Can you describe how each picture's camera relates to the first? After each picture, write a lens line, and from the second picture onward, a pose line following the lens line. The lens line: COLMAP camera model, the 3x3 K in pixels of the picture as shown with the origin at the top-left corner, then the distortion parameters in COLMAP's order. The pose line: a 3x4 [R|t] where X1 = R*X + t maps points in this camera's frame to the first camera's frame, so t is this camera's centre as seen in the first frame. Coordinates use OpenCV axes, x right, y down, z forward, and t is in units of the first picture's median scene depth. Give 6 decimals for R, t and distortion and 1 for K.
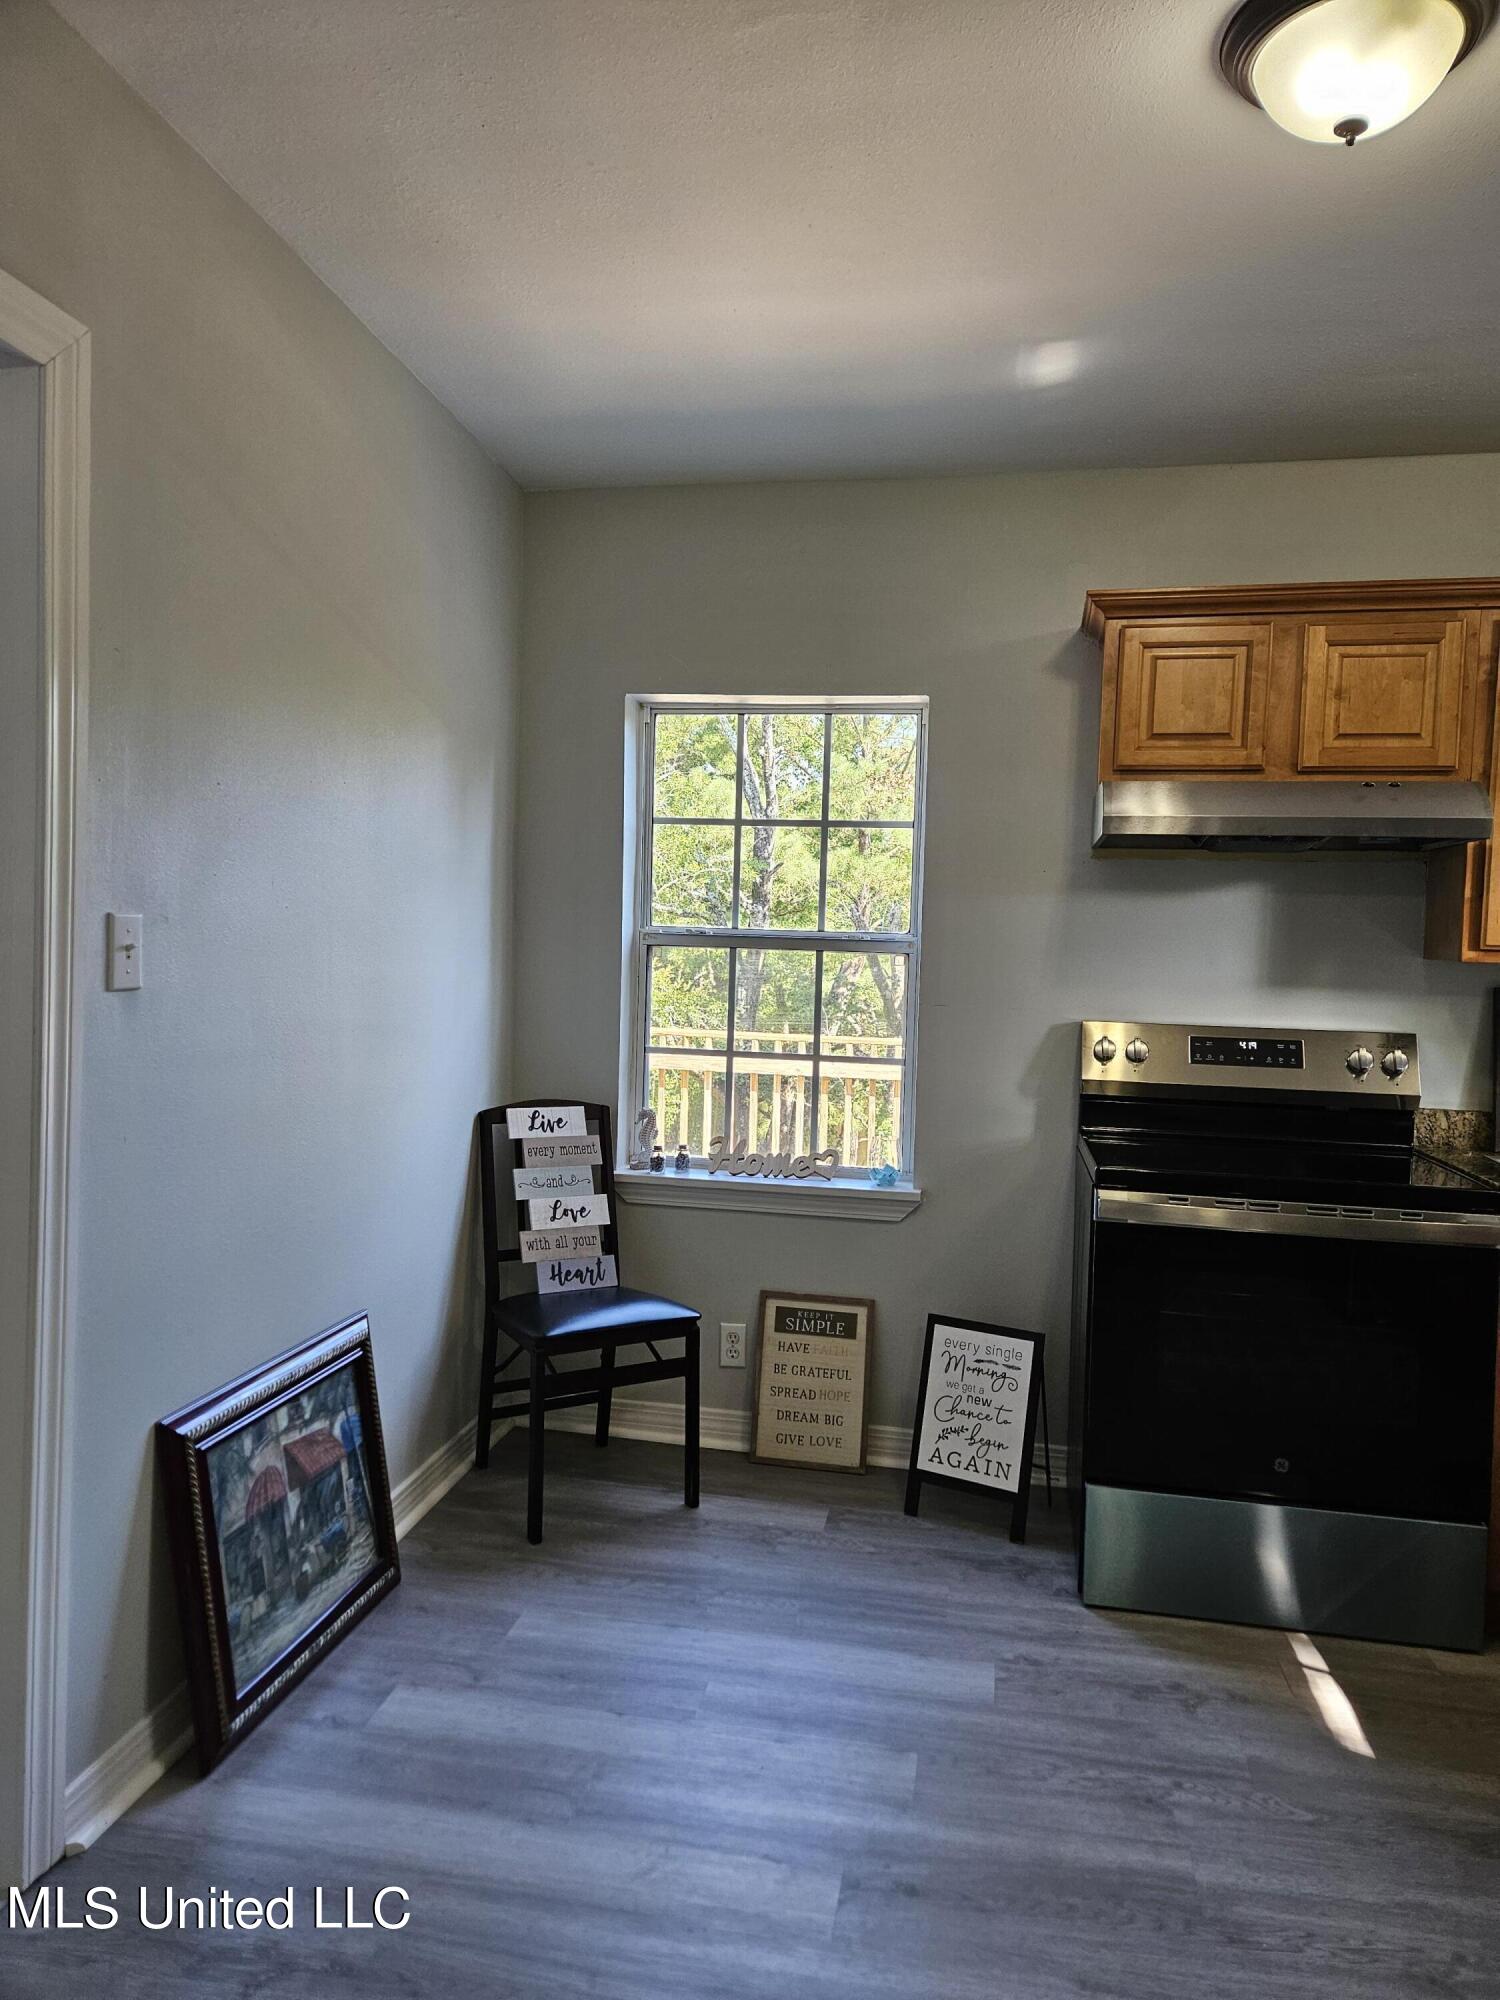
lens RADIAL K [[1331.3, 0, 769.7], [0, 1331.3, 999.5], [0, 0, 1]] dist [0.079887, -0.062673]
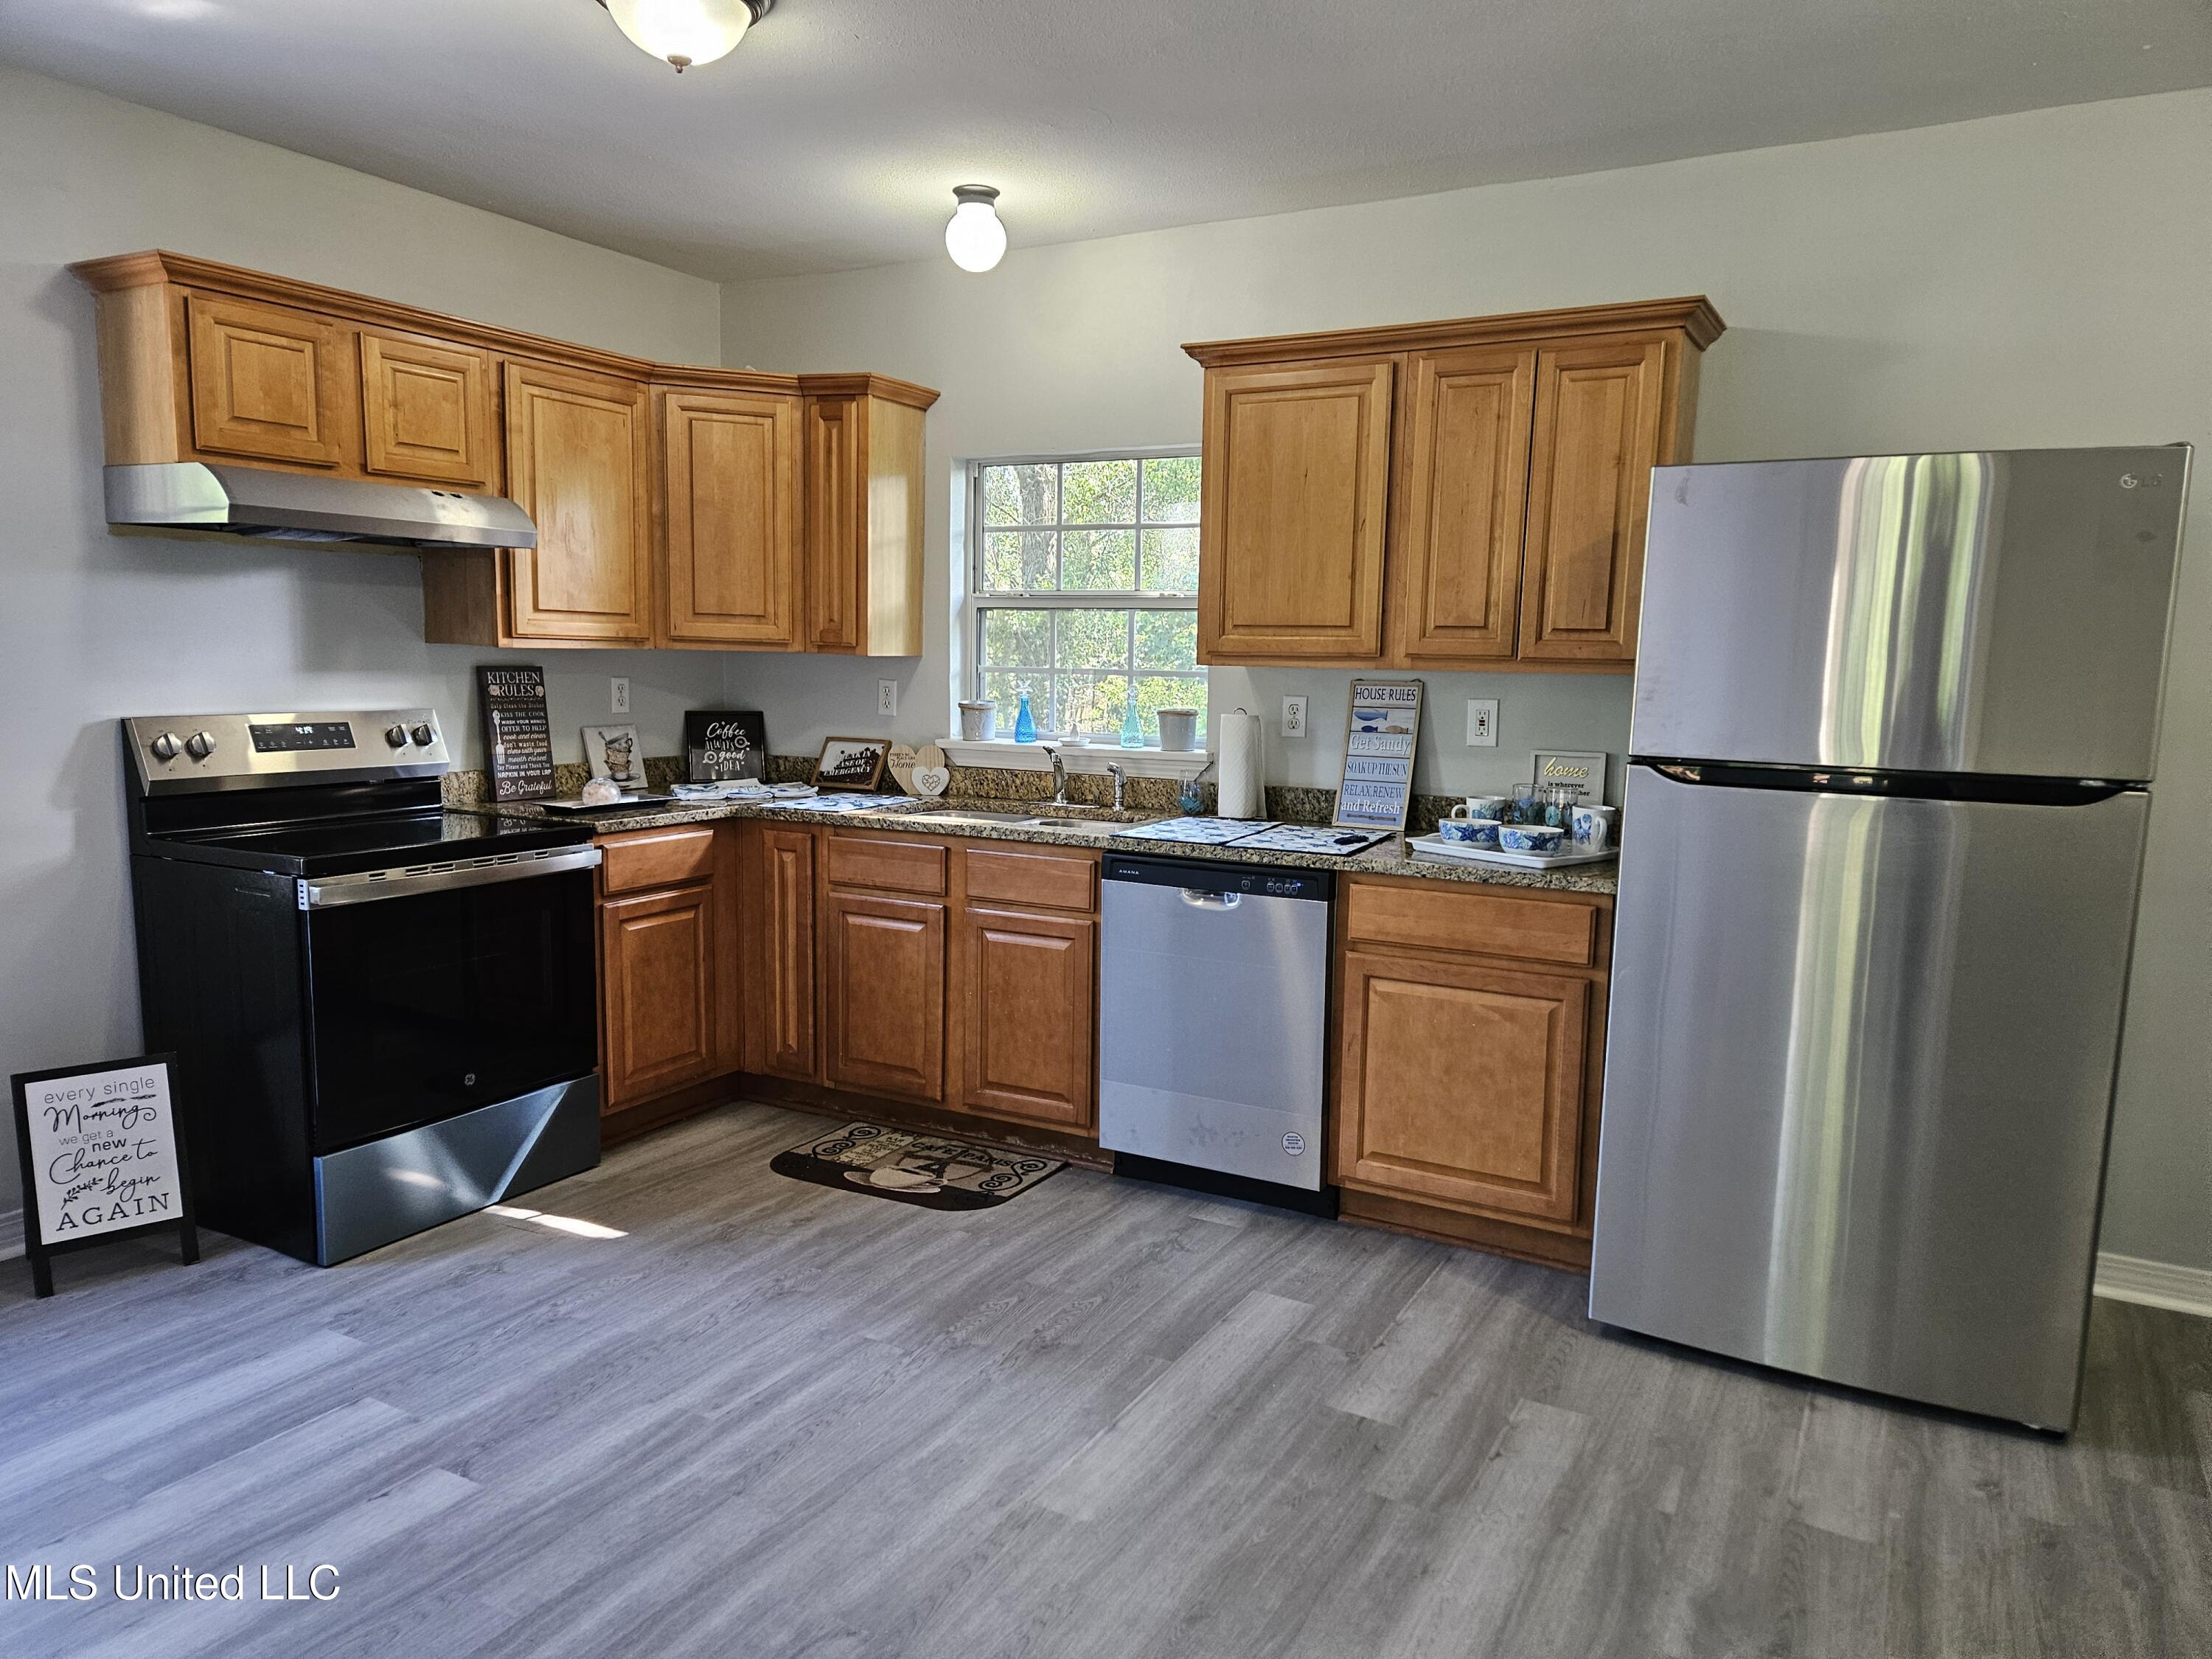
lens RADIAL K [[1472.4, 0, 1106.5], [0, 1472.4, 842.2], [0, 0, 1]] dist [0.079887, -0.062673]
pose [[0.335897, -0.147852, 0.930222, -0.570420], [0.025788, 0.988676, 0.147831, -0.038593], [-0.941546, -0.025668, 0.335906, 0.032120]]
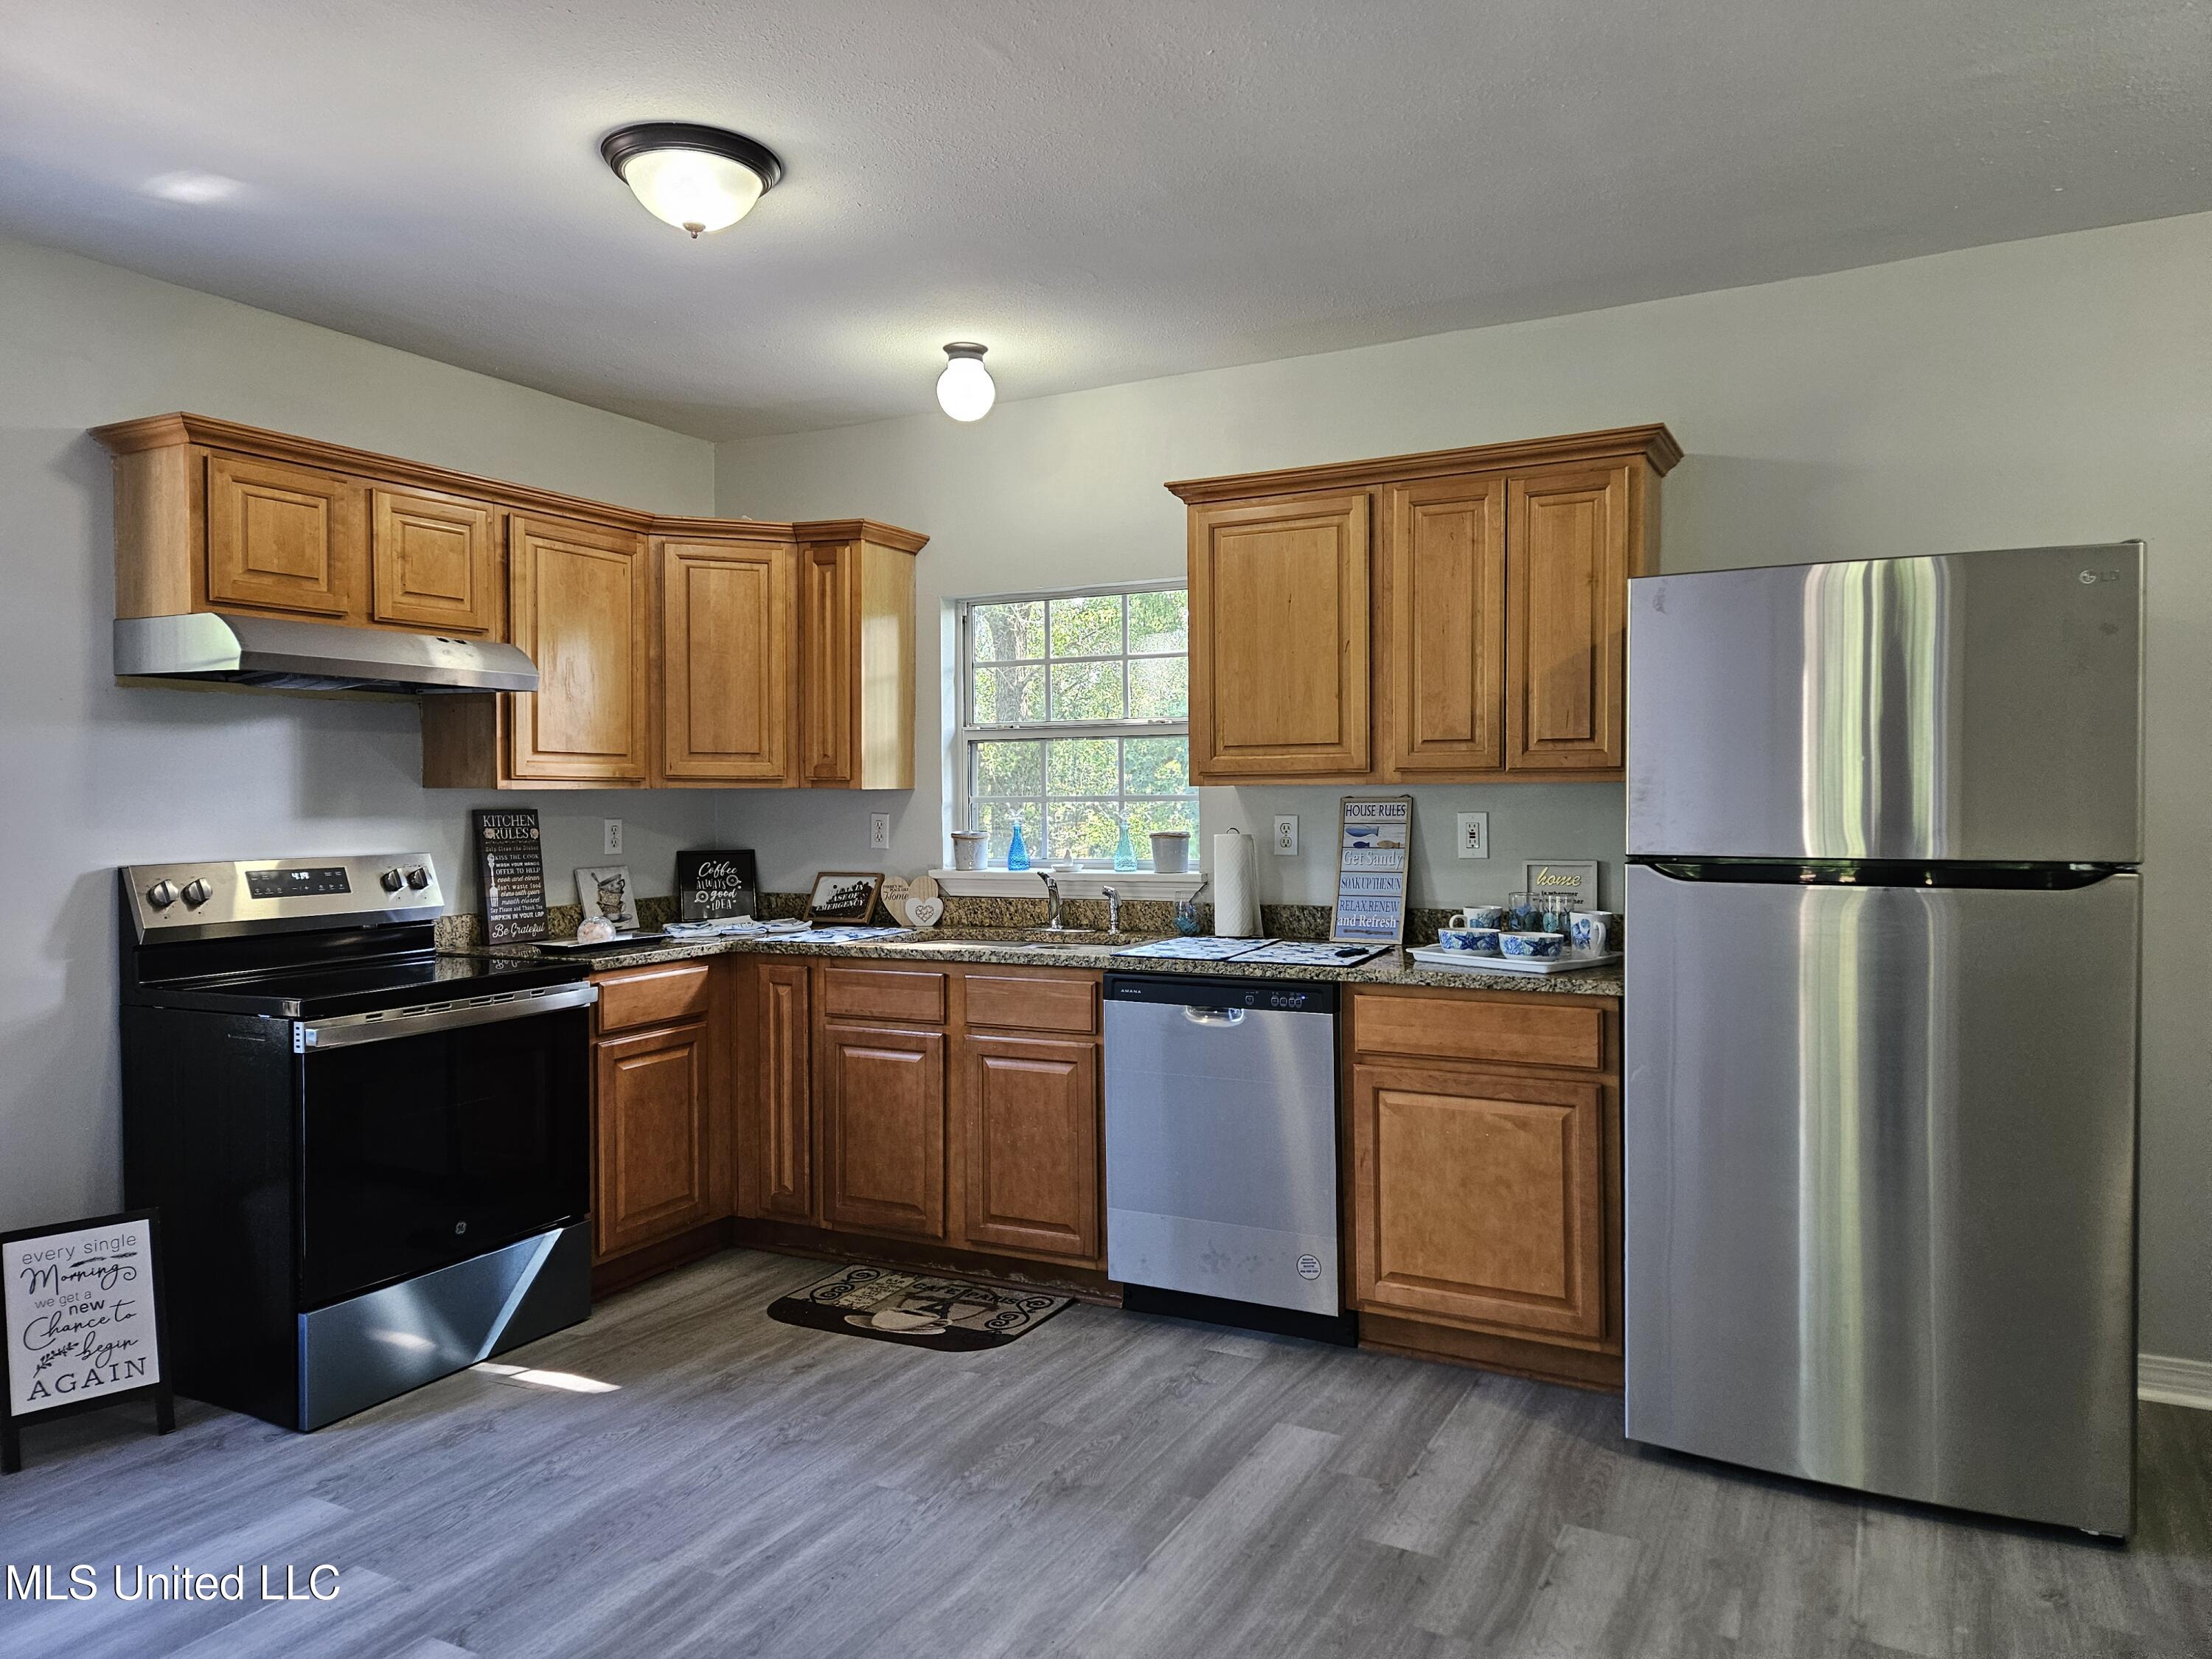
lens RADIAL K [[1472.4, 0, 1103.9], [0, 1472.4, 818.0], [0, 0, 1]] dist [0.079887, -0.062673]
pose [[0.316160, -0.047164, 0.947533, -0.587390], [0.051942, 0.998126, 0.032351, -0.017016], [-0.947283, 0.038989, 0.318017, 0.052222]]
